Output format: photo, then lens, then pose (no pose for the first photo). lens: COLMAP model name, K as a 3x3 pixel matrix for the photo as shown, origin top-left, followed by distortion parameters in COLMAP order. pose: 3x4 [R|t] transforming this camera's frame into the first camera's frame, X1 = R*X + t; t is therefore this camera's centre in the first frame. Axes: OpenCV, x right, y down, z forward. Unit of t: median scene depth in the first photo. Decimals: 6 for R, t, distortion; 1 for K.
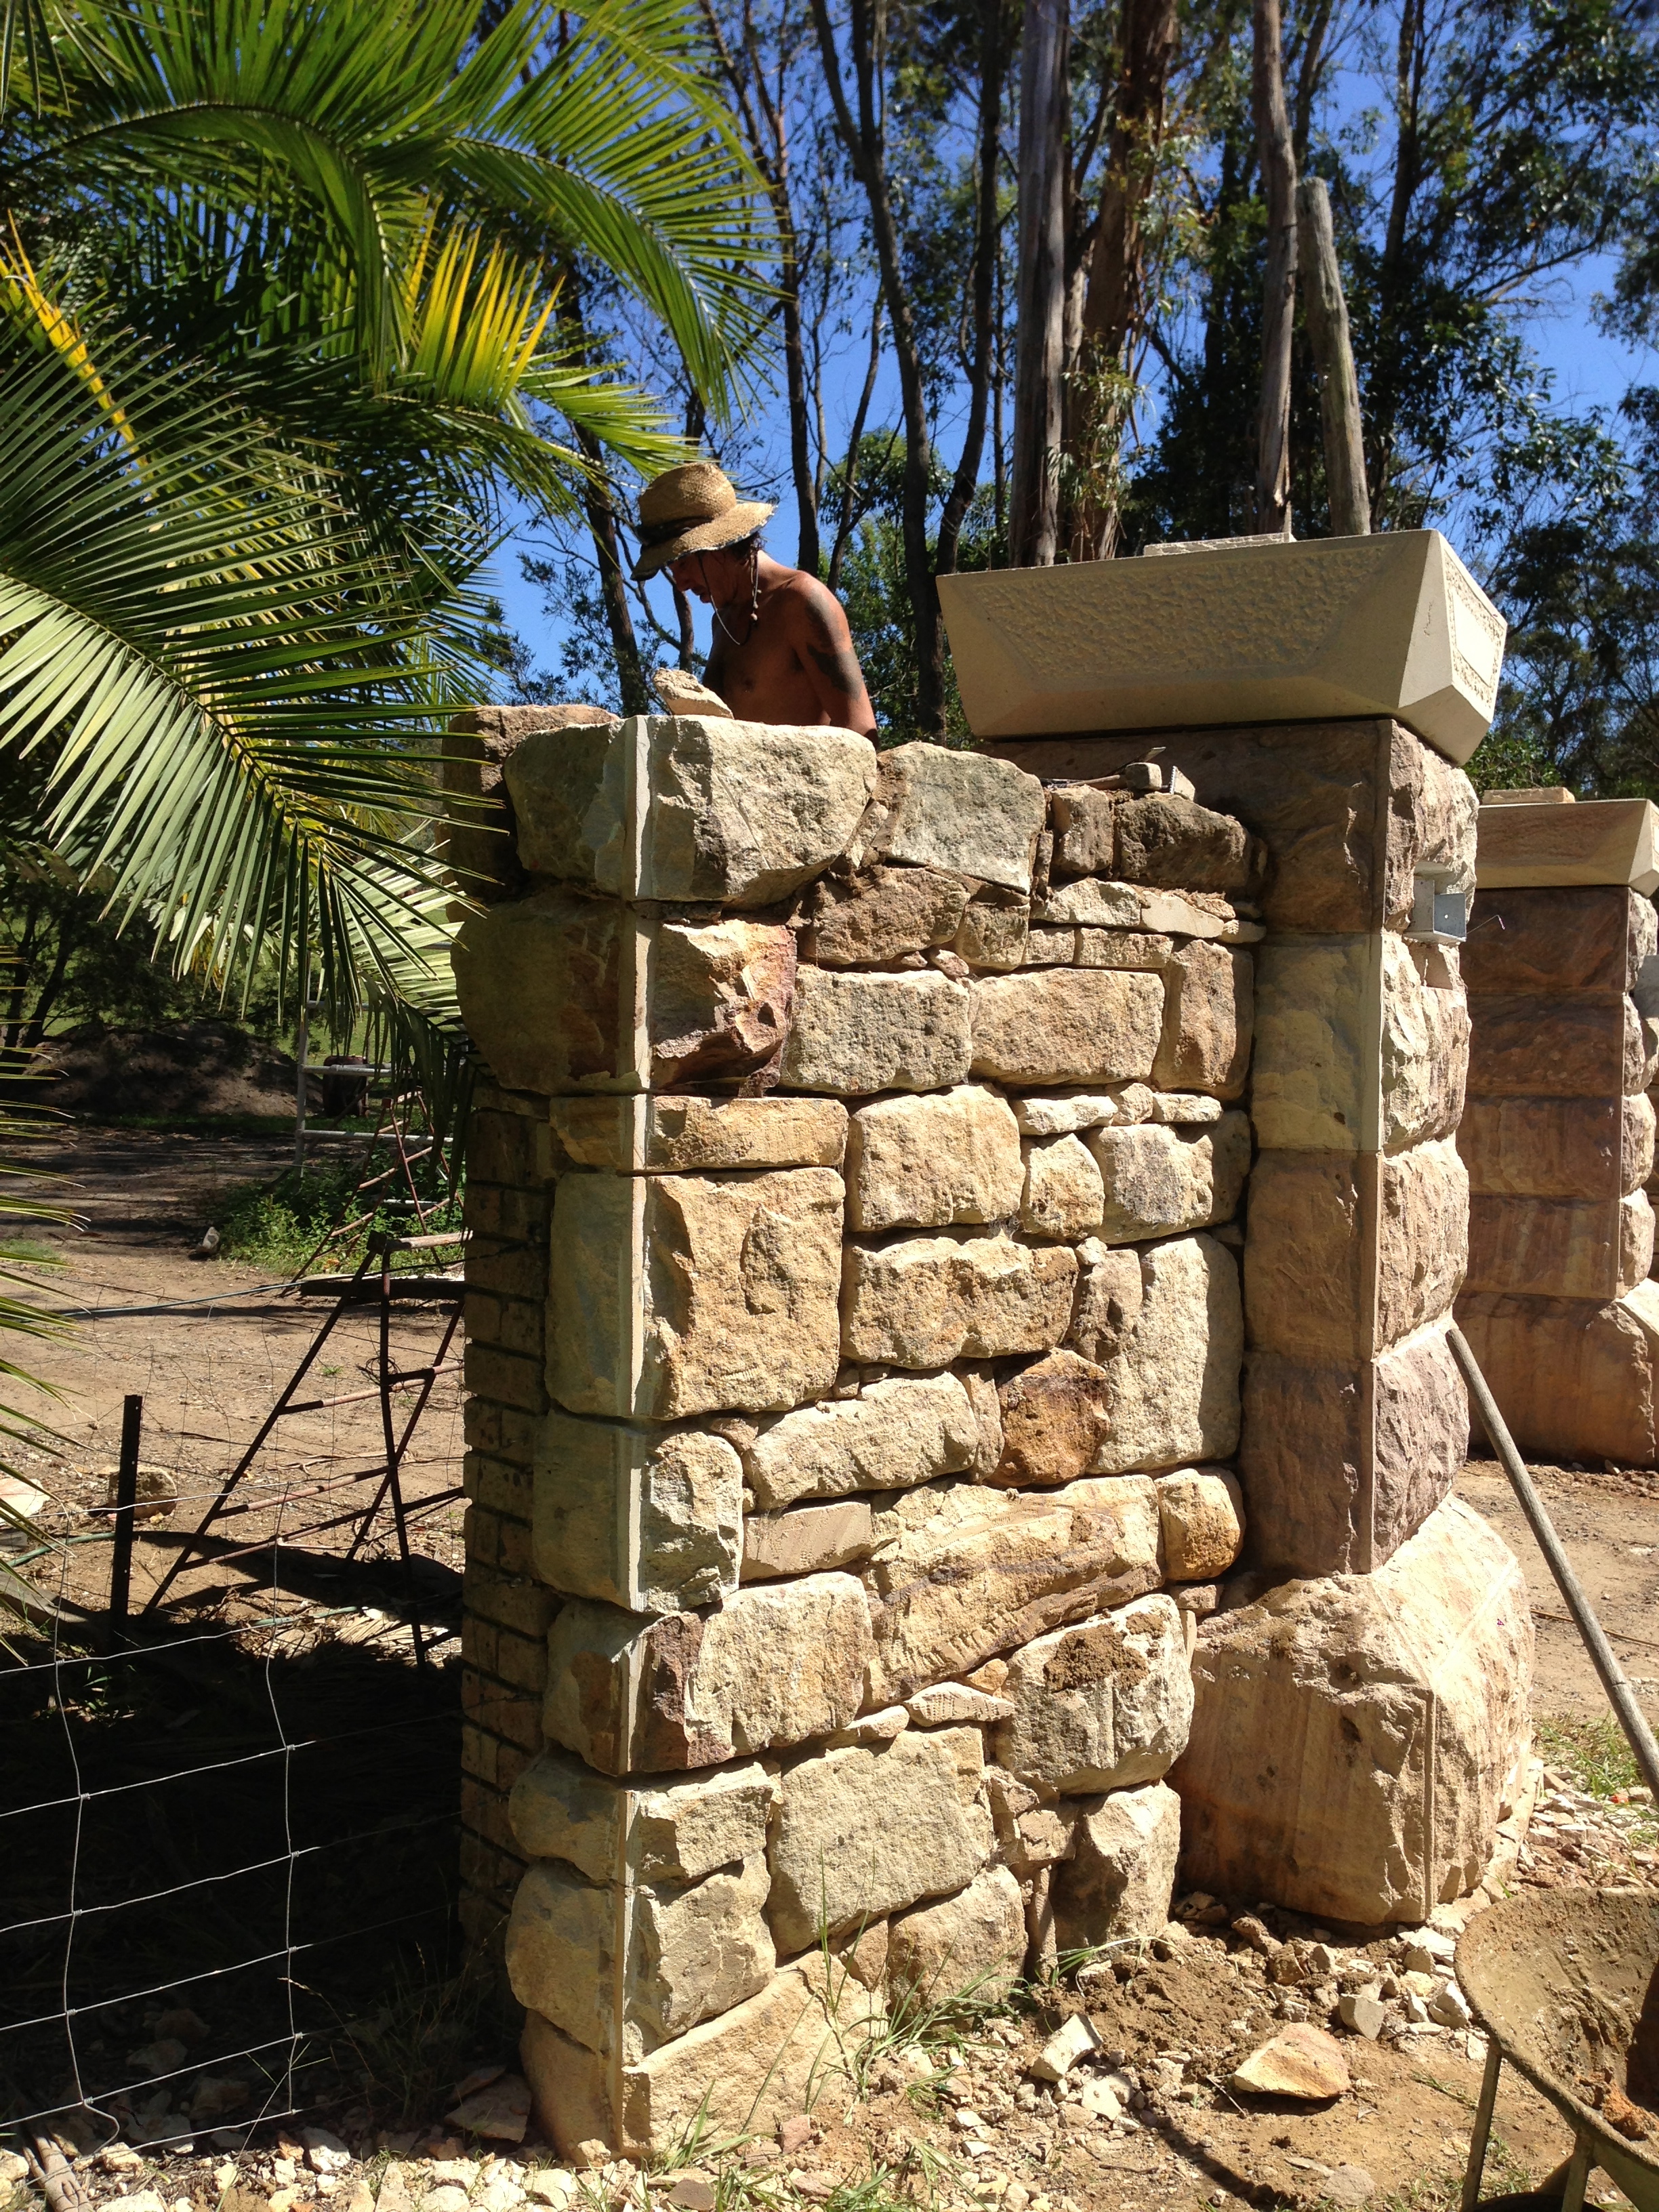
lens RADIAL K [[2069.8, 0, 831.1], [0, 2069.8, 1057.1], [0, 0, 1]] dist [0.059048, 0.025042]
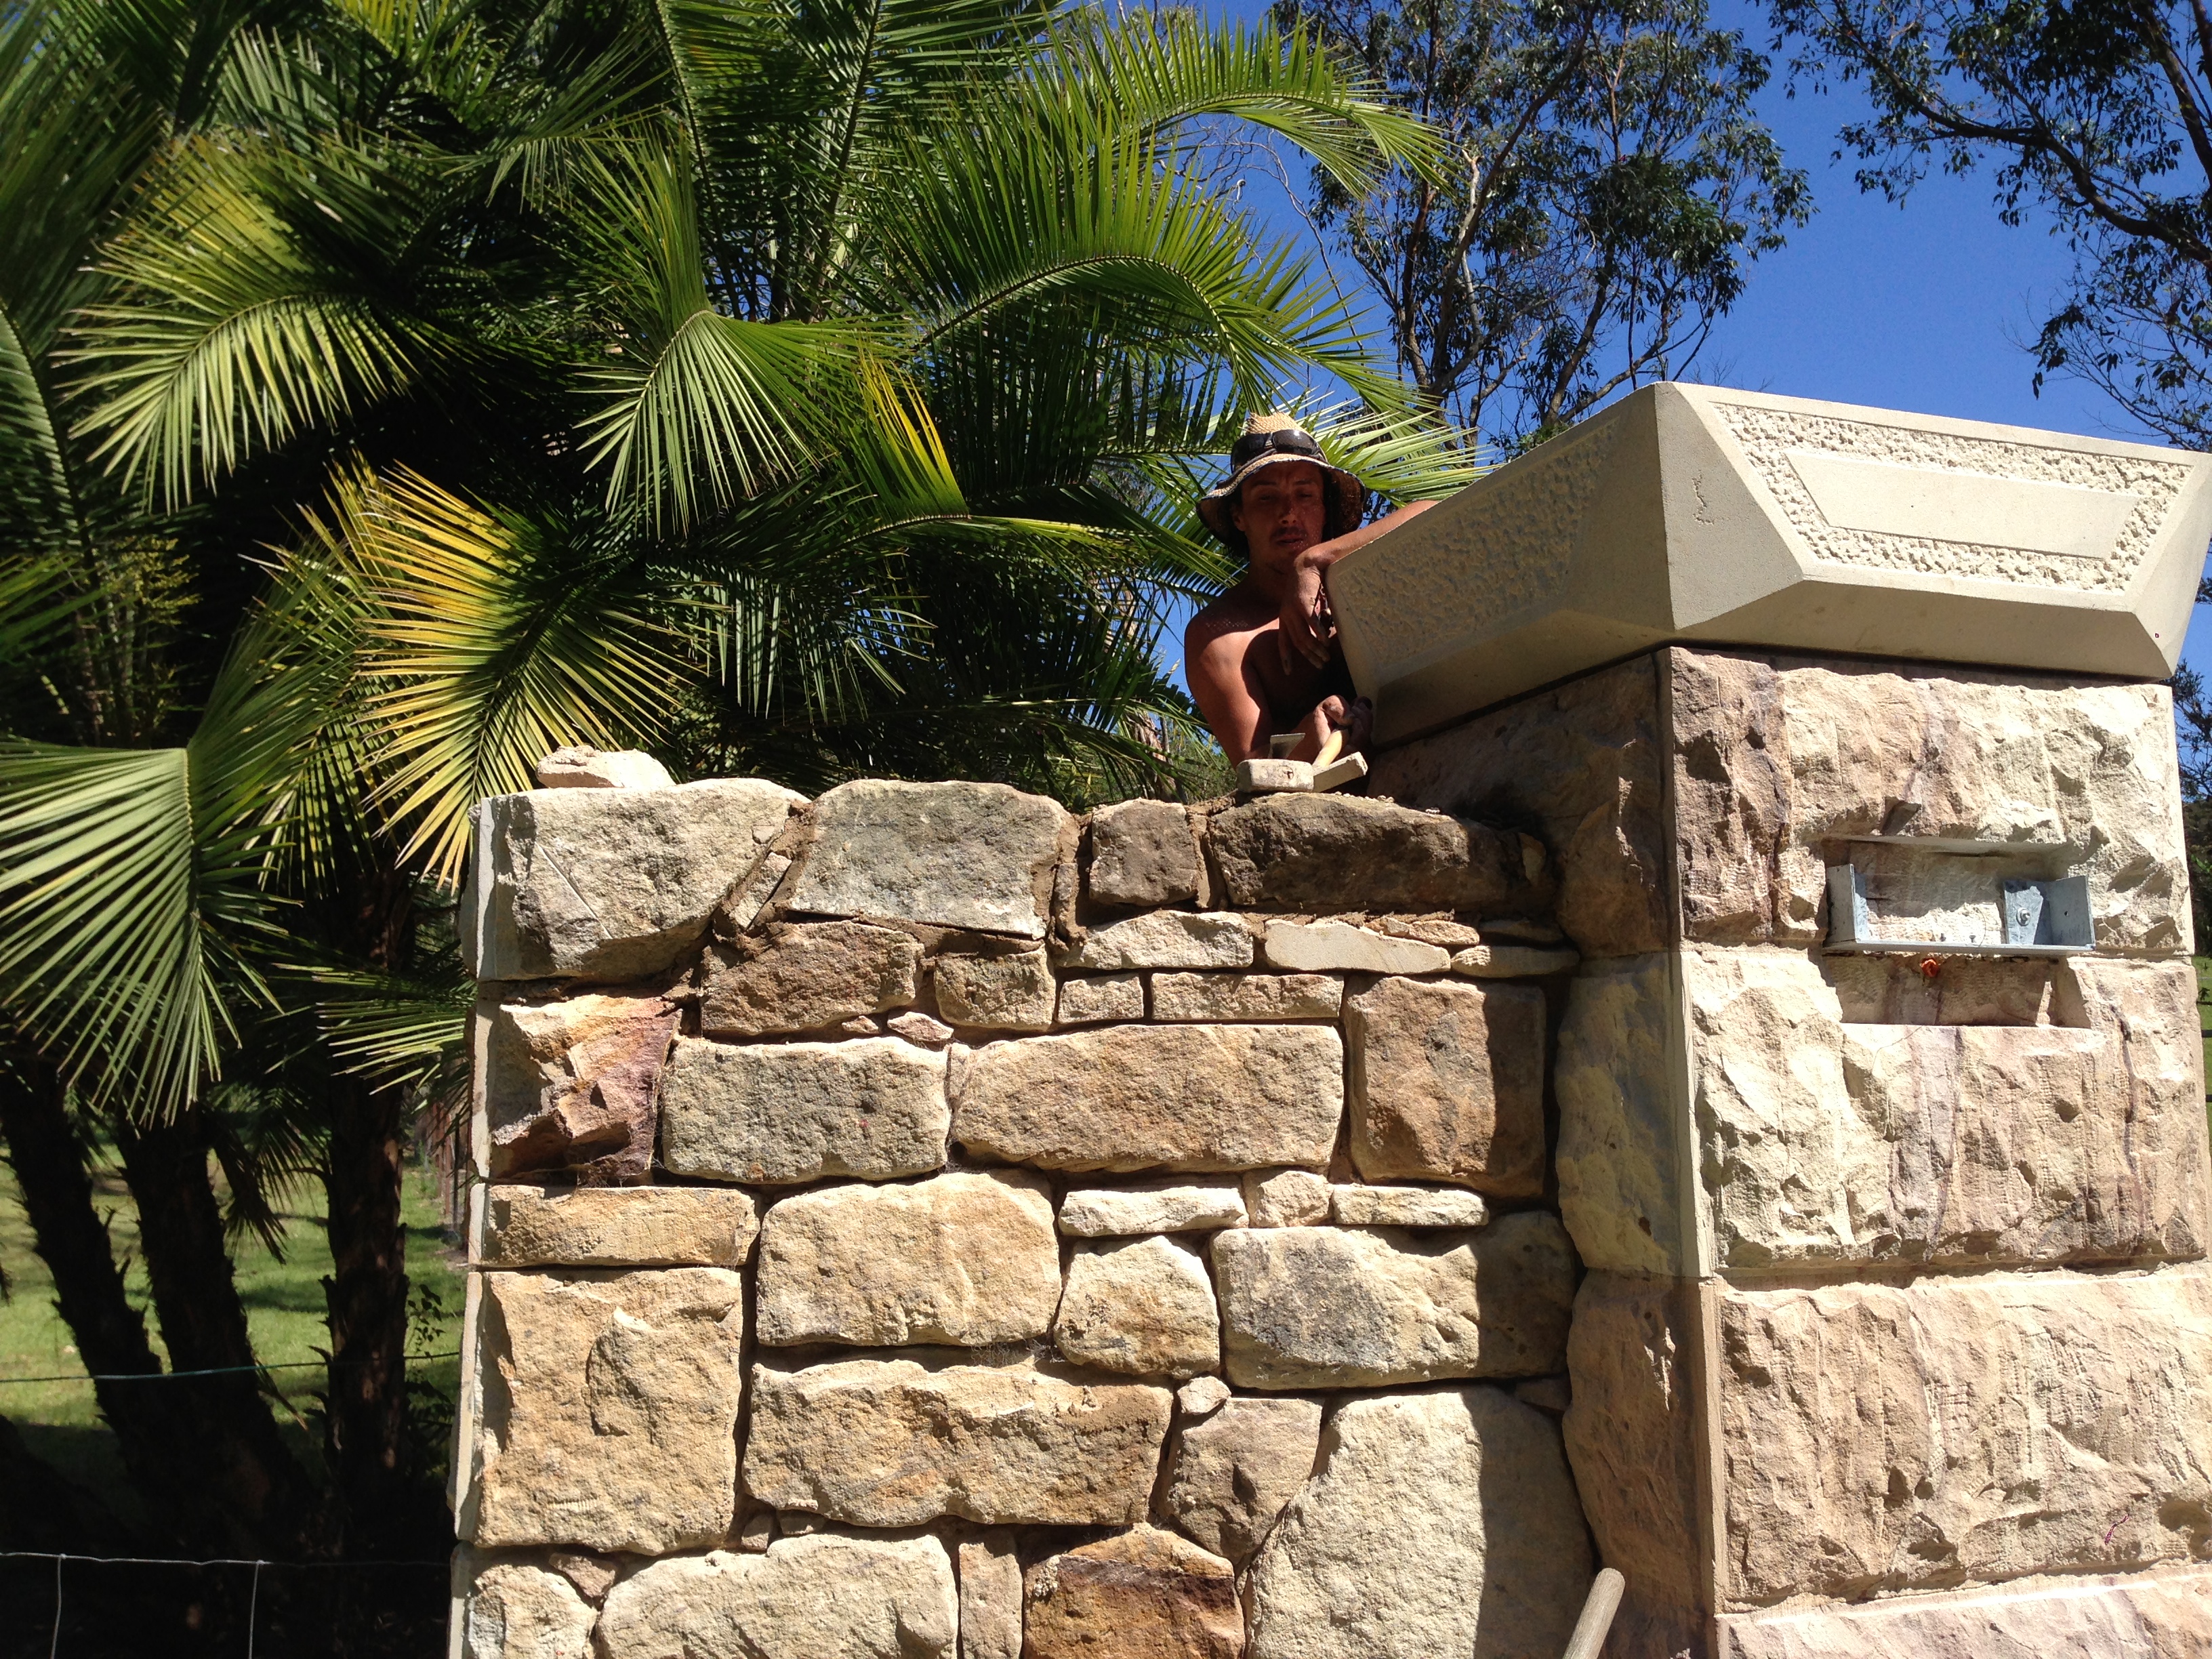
lens RADIAL K [[2069.8, 0, 1100.2], [0, 2069.8, 749.1], [0, 0, 1]] dist [0.059048, 0.025042]
pose [[0.708536, -0.142861, -0.691062, 0.734485], [0.006715, 0.980614, -0.195835, 0.010639], [0.705642, 0.134116, 0.695760, 0.449520]]
